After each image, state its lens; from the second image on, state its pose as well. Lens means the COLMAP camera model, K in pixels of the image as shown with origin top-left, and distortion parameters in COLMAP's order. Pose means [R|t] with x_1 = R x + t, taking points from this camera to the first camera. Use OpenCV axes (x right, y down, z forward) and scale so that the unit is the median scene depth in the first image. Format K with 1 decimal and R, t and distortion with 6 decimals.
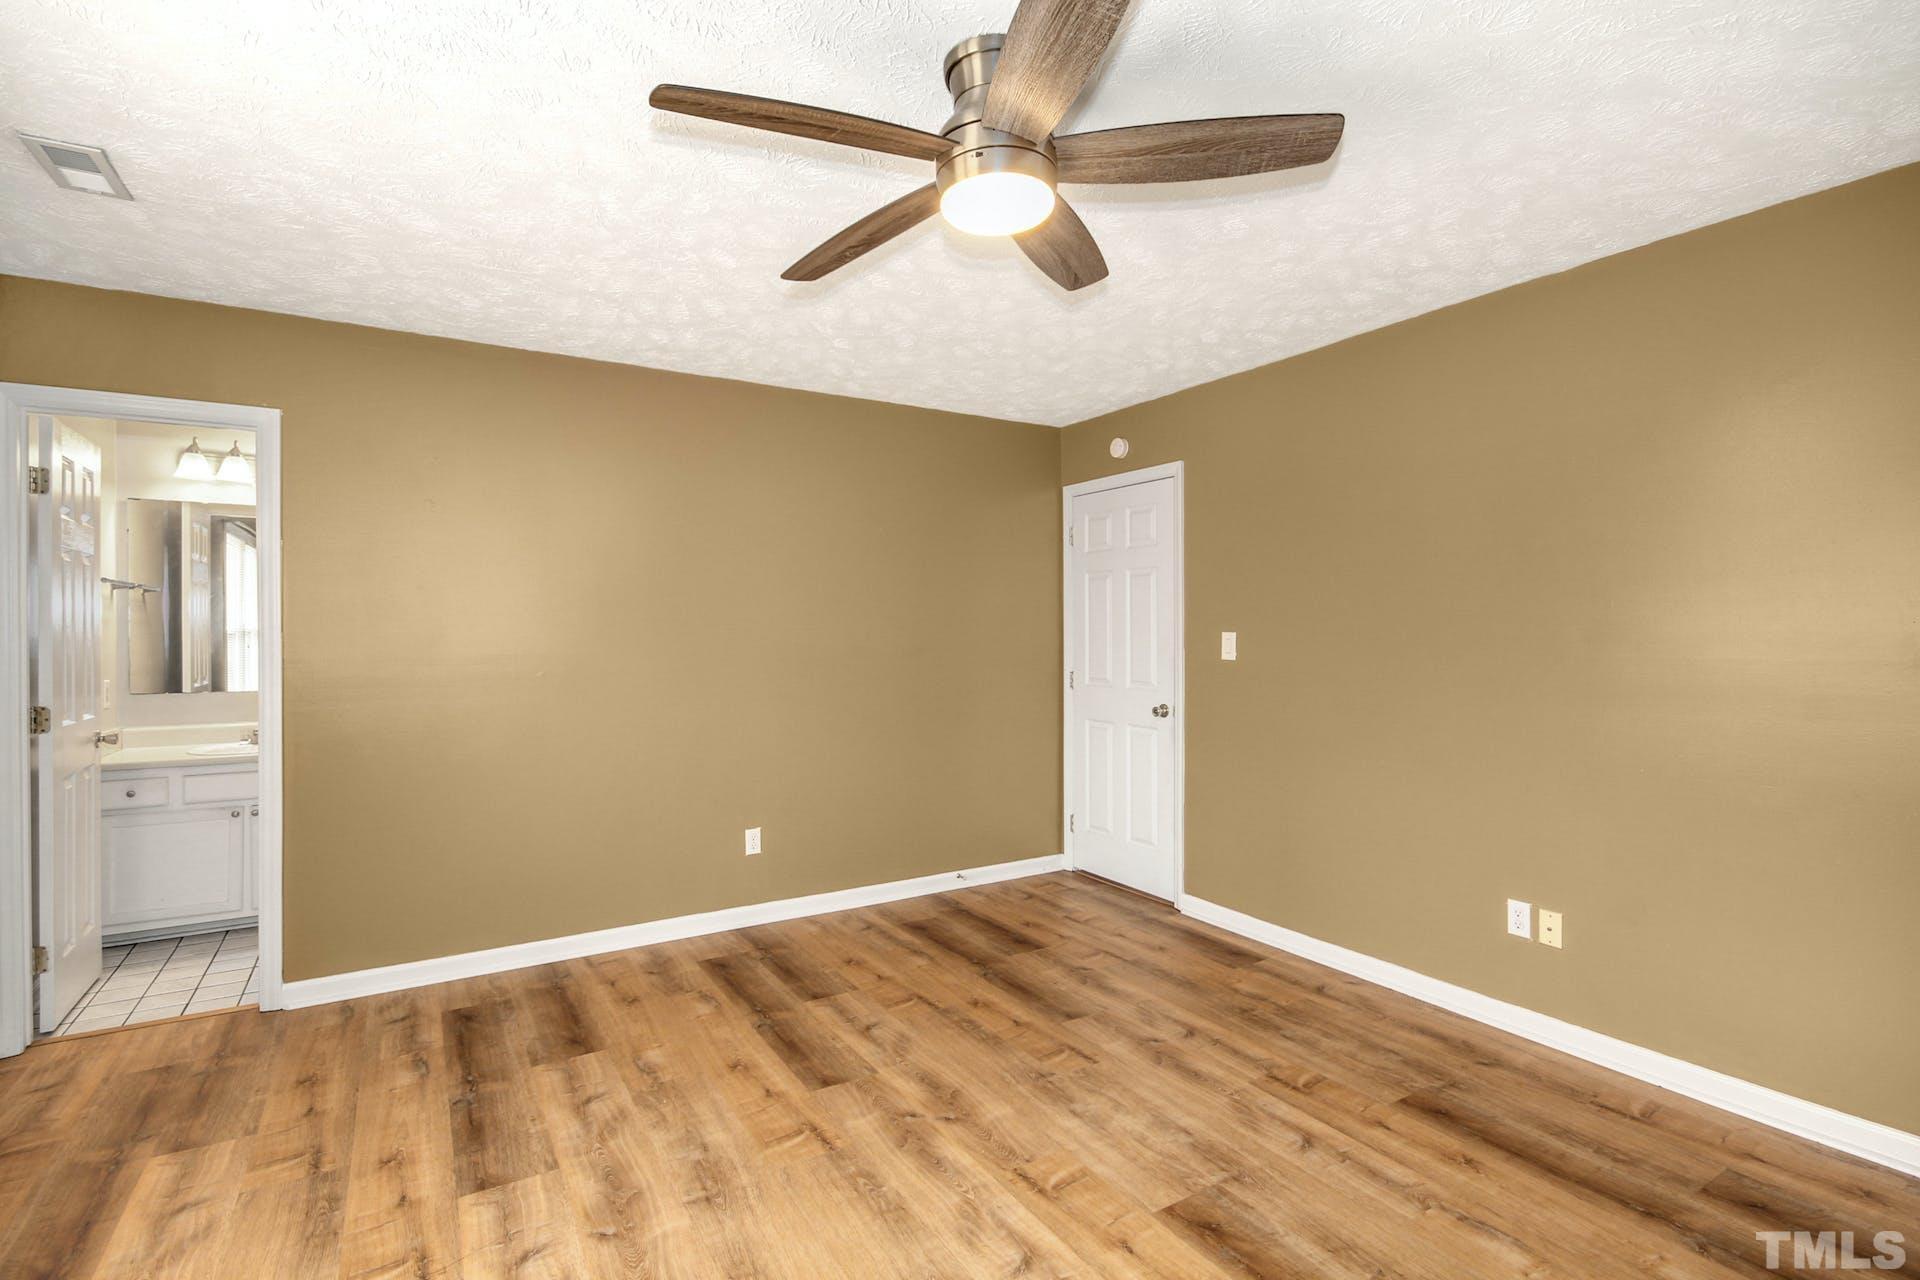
lens RADIAL K [[885.4, 0, 951.1], [0, 885.4, 626.0], [0, 0, 1]] dist [-0.001195, -0.002512]
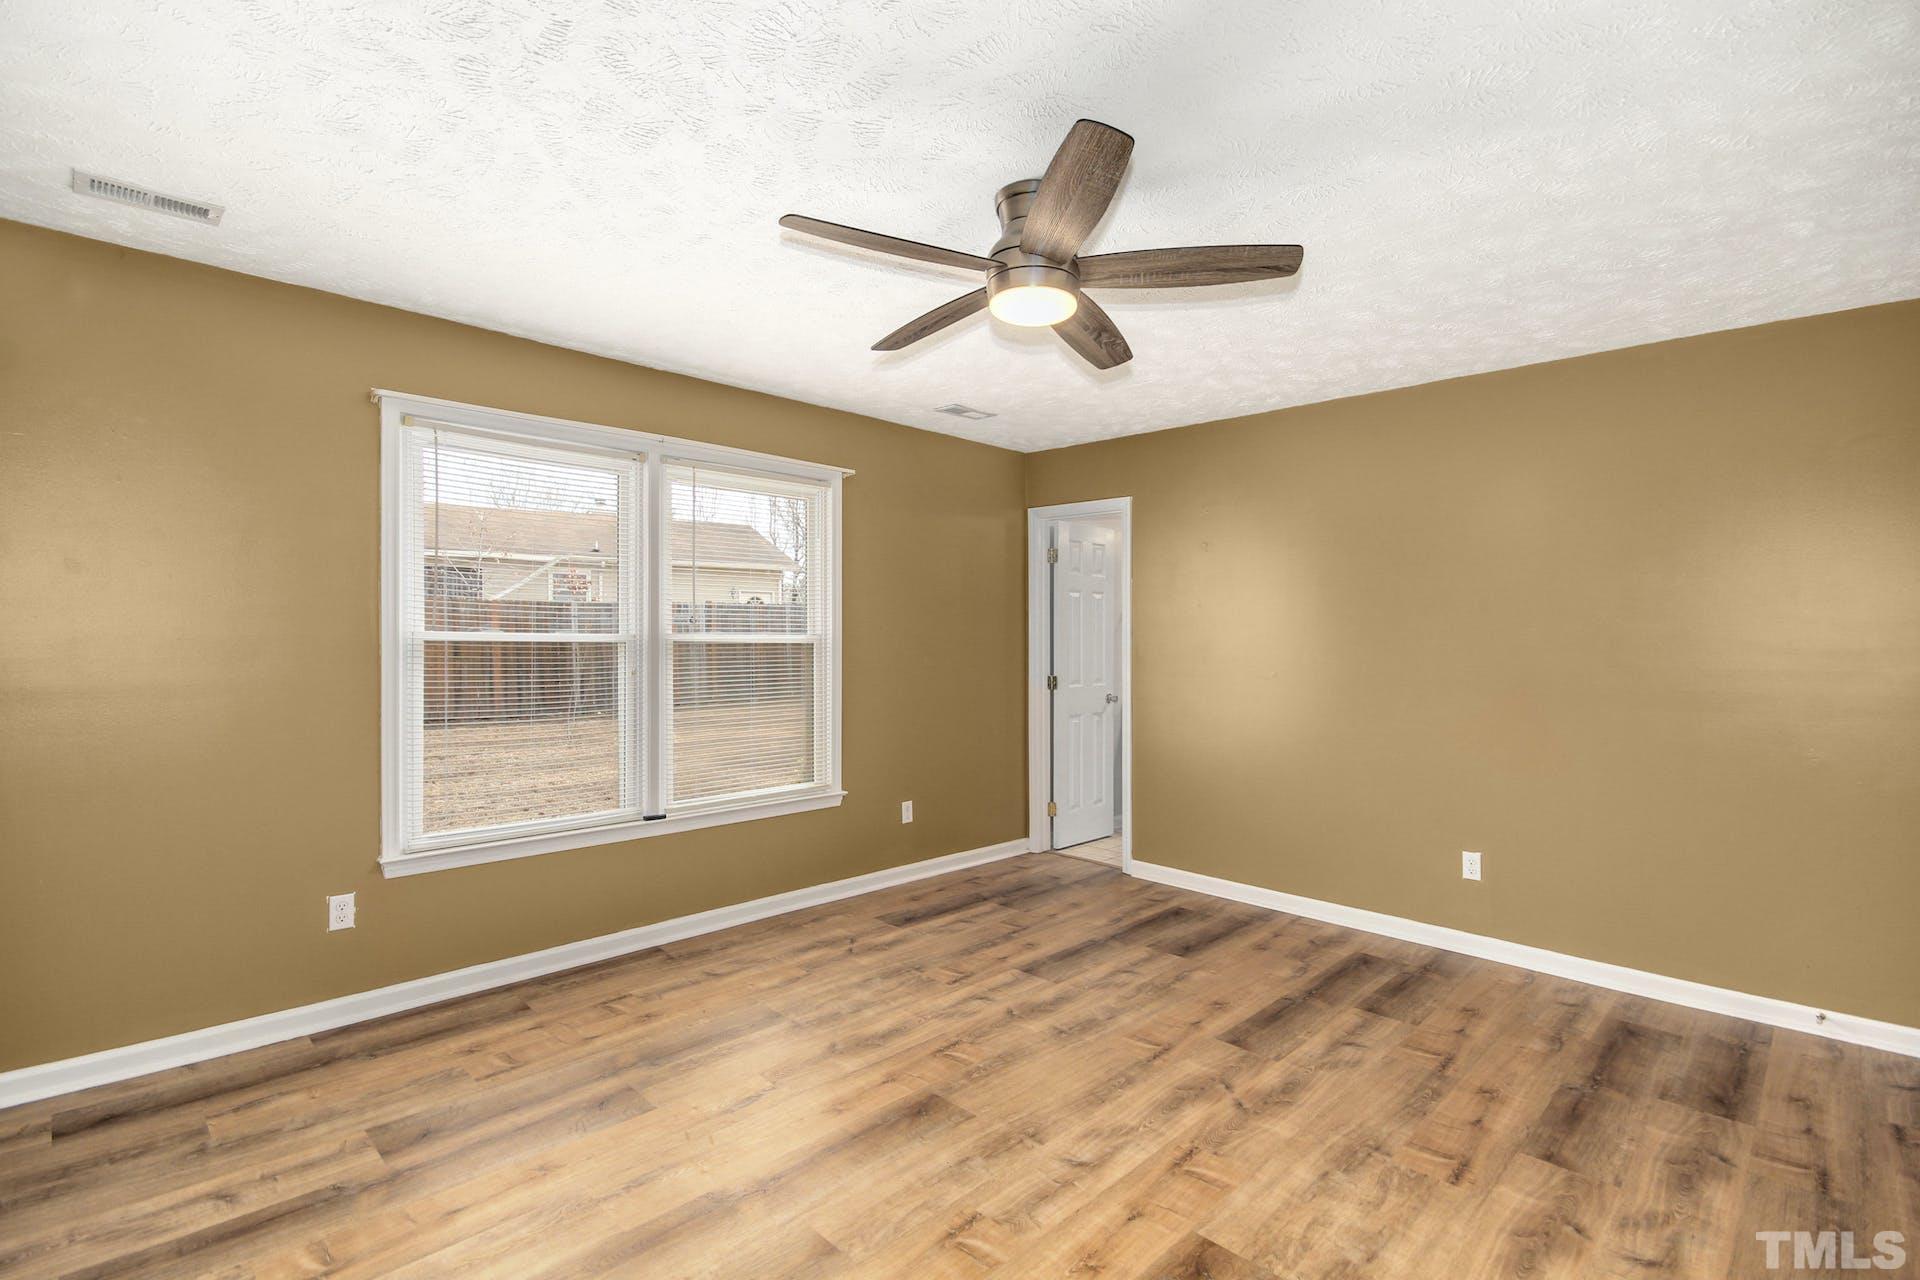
lens RADIAL K [[885.4, 0, 962.3], [0, 885.4, 631.9], [0, 0, 1]] dist [-0.001195, -0.002512]
pose [[0.240935, 0.001578, -0.970540, 0.874456], [-0.005112, 0.999987, 0.000357, -0.001029], [0.970528, 0.004875, 0.240940, 0.399023]]
